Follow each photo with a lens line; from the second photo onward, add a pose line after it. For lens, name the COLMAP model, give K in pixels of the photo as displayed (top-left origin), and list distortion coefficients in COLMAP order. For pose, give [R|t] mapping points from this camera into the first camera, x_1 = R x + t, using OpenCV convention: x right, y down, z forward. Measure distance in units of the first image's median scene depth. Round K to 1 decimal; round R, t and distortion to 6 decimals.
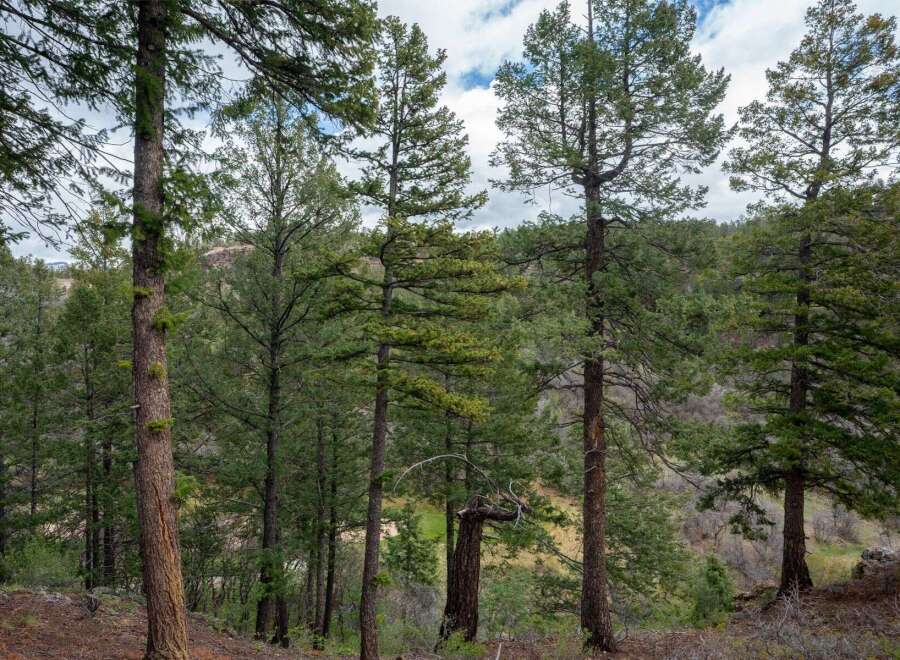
lens RADIAL K [[571.2, 0, 452.1], [0, 571.2, 331.3], [0, 0, 1]] dist [-0.038377, 0.027970]
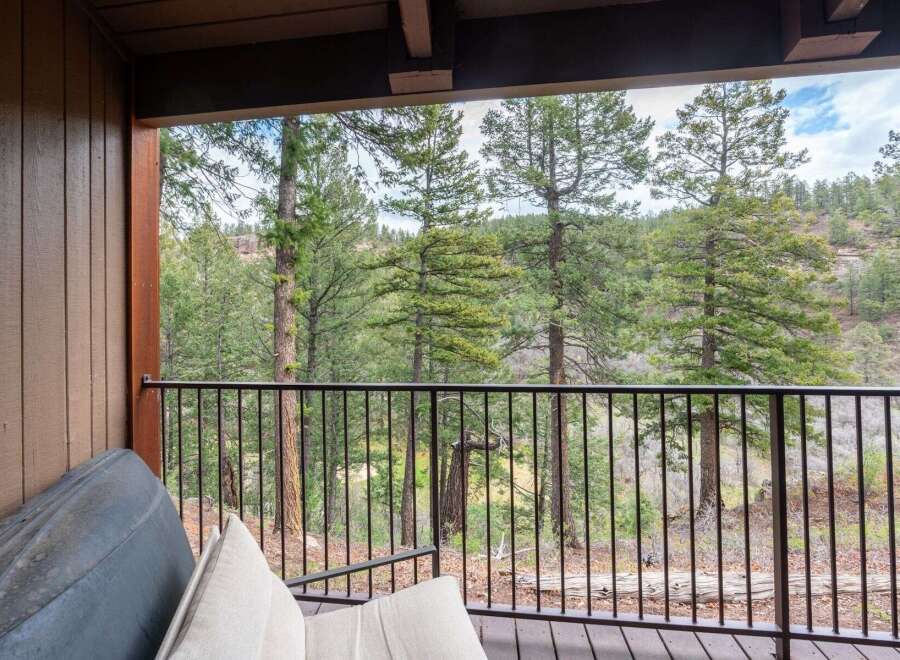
lens RADIAL K [[477.4, 0, 408.5], [0, 477.4, 281.5], [0, 0, 1]] dist [-0.006383, 0.000217]
pose [[0.999999, 0.000049, 0.001358, -0.099211], [0.000025, 0.998524, -0.054314, 0.003938], [-0.001358, 0.054314, 0.998523, -0.128011]]
